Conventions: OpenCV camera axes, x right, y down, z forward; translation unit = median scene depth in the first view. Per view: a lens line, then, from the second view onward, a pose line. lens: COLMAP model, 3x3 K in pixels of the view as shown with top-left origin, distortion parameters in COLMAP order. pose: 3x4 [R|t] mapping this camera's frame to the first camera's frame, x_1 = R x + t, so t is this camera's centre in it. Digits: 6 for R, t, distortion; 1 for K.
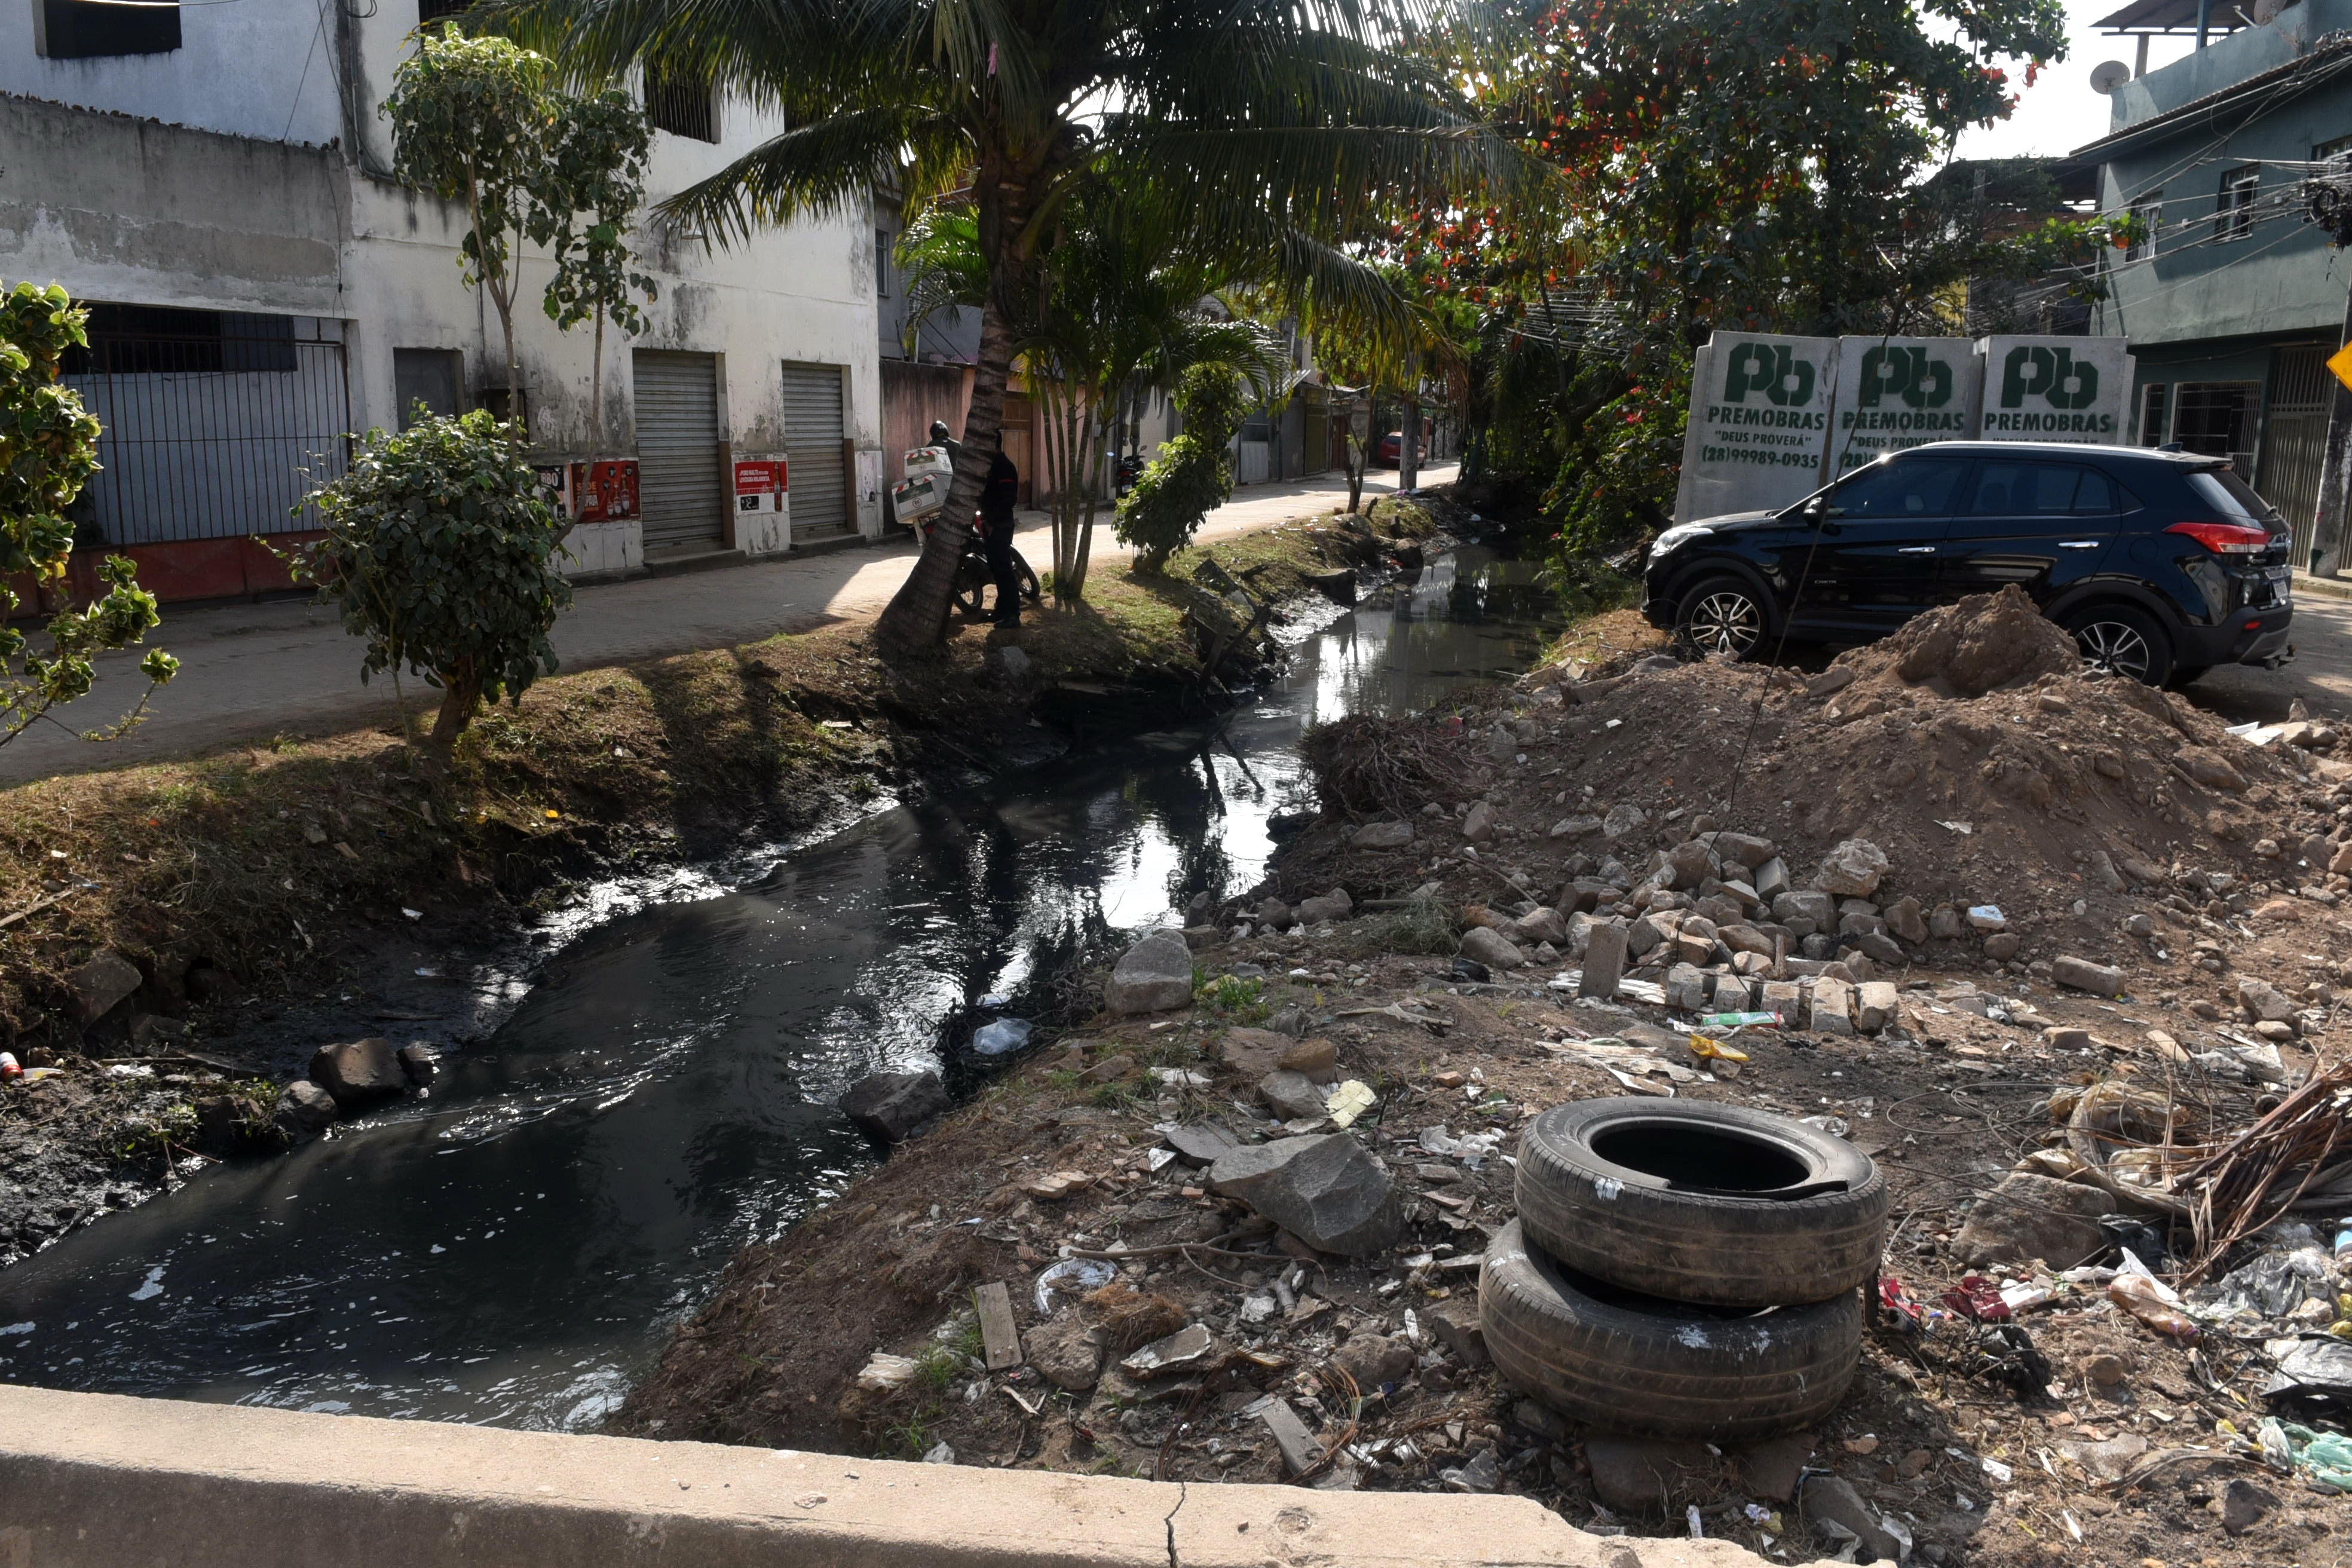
lens RADIAL K [[1735.8, 0, 1176.0], [0, 1735.8, 784.0], [0, 0, 1]] dist [-0.019094, -0.040664]
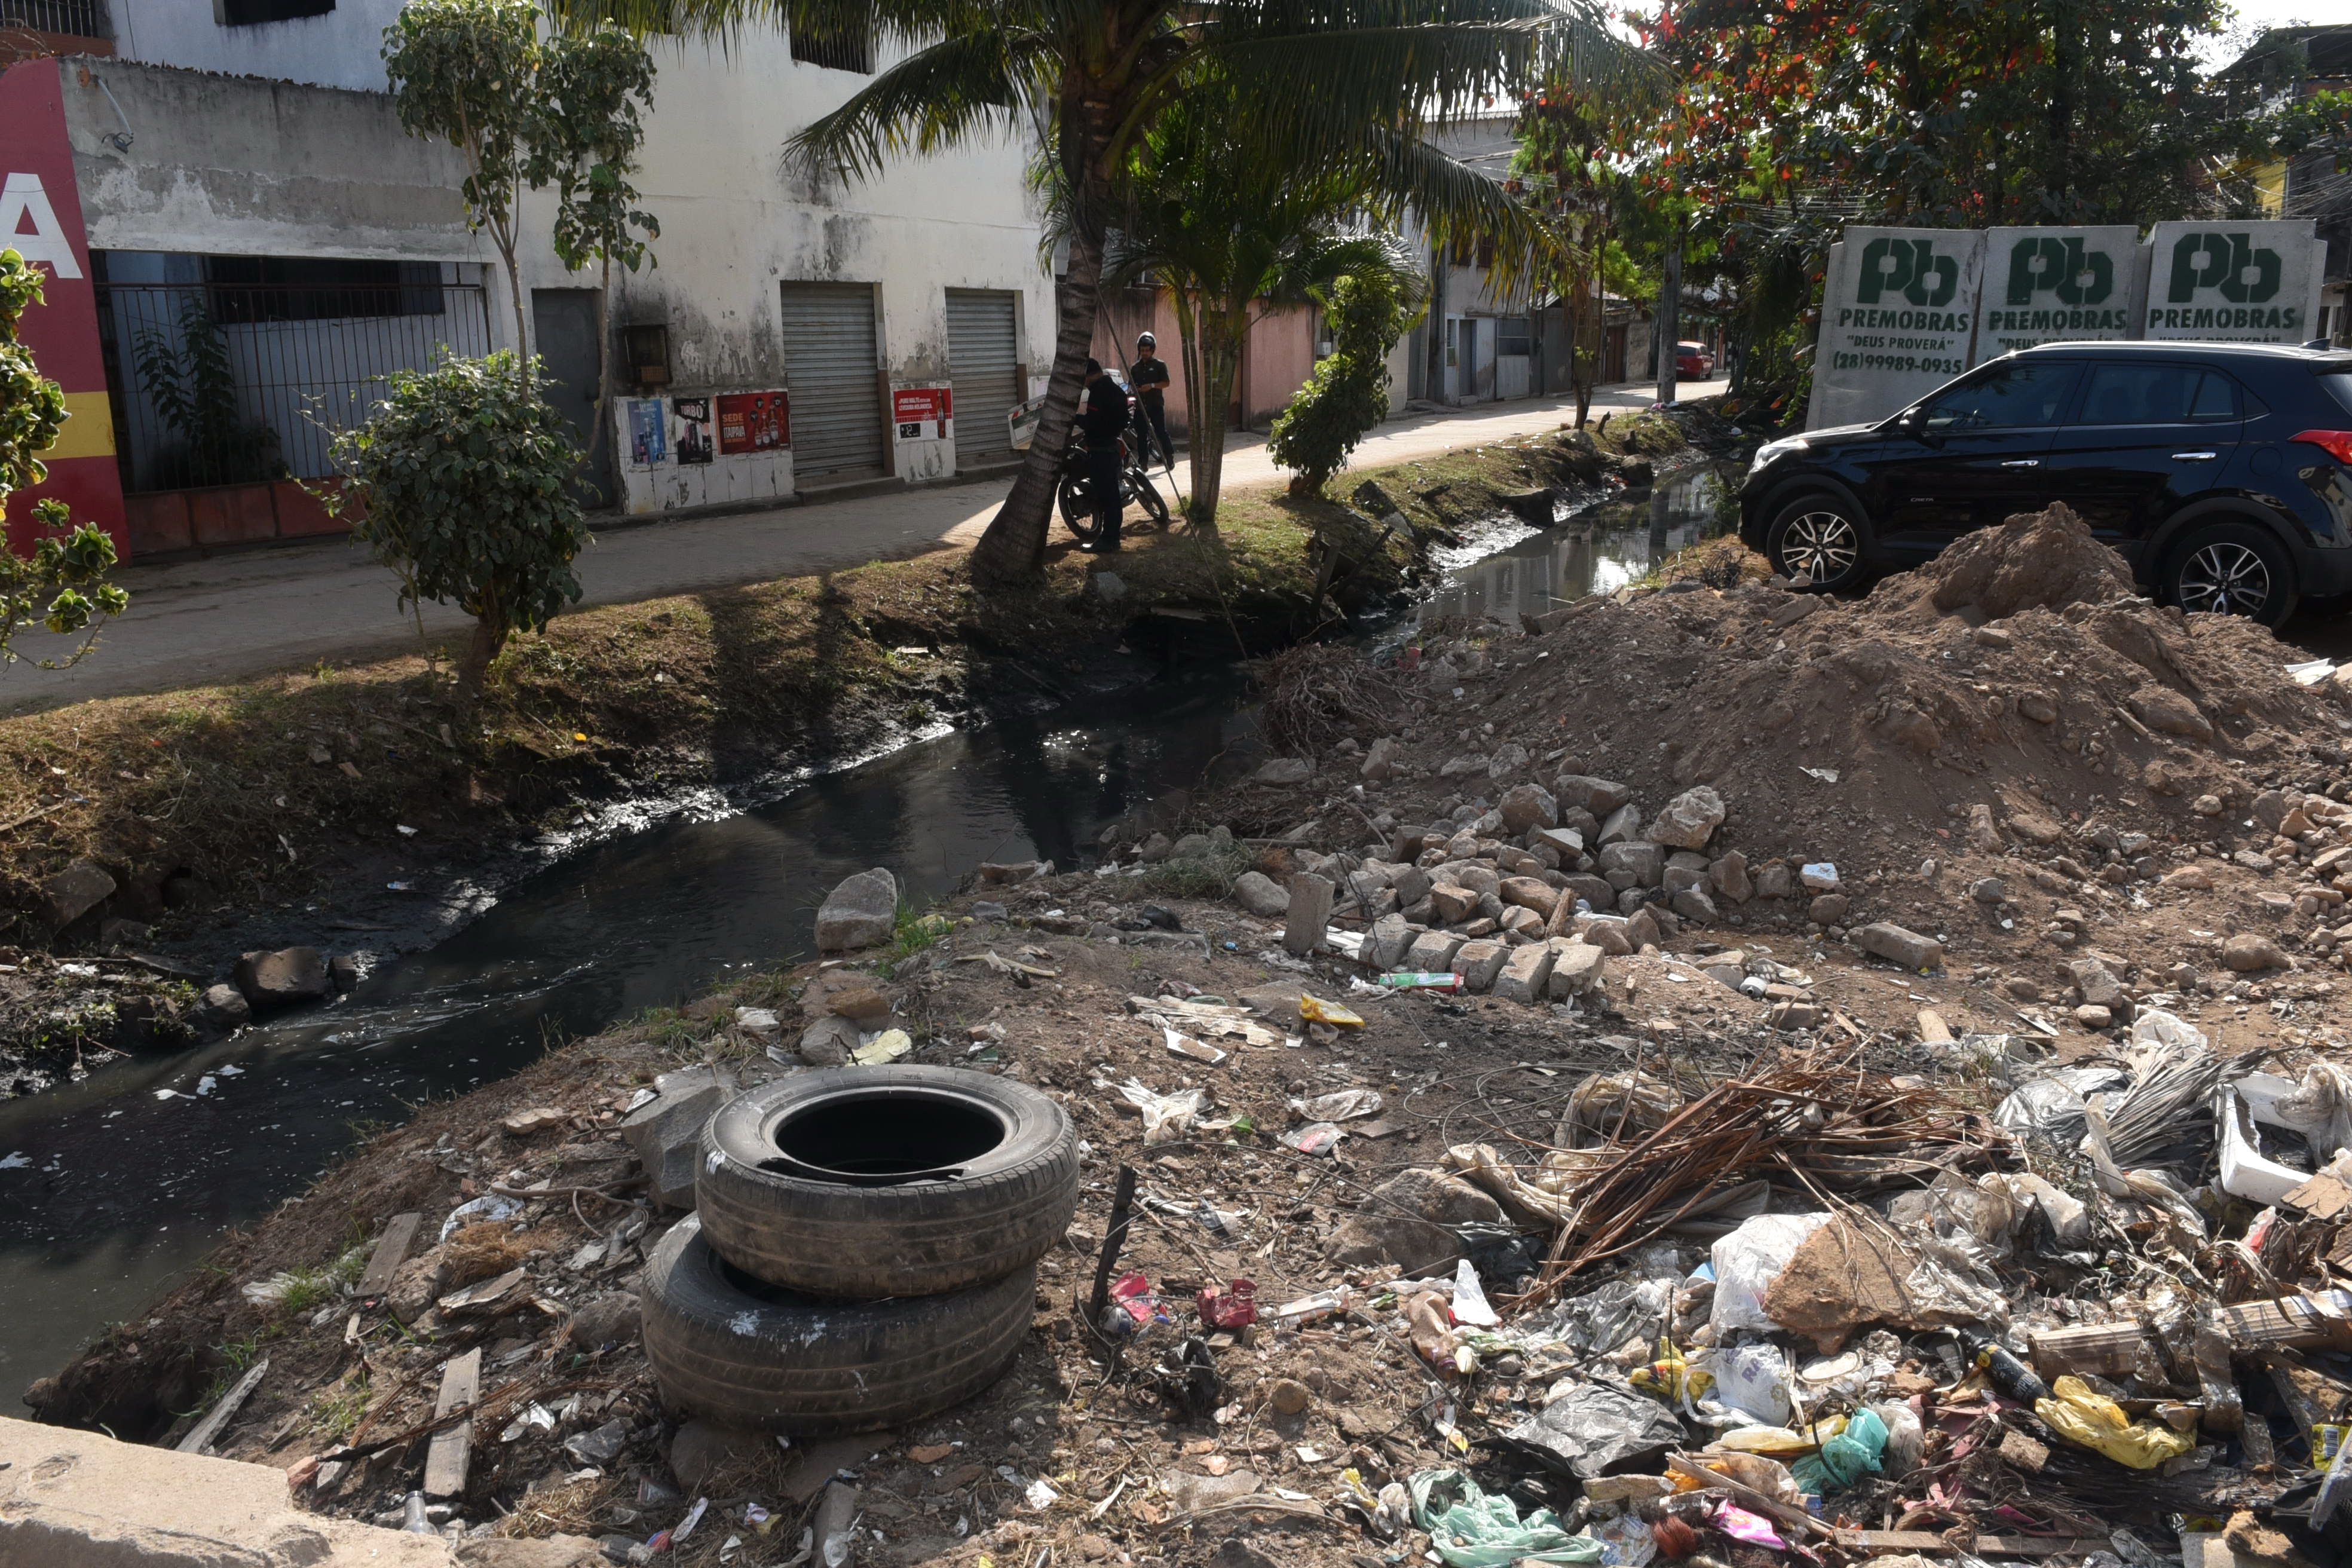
lens RADIAL K [[1735.8, 0, 1176.0], [0, 1735.8, 784.0], [0, 0, 1]] dist [-0.019094, -0.040664]
pose [[0.984794, 0.017116, -0.172878, 0.162288], [-0.009314, 0.998905, 0.045841, -0.005137], [0.173474, -0.043534, 0.983876, 0.028005]]
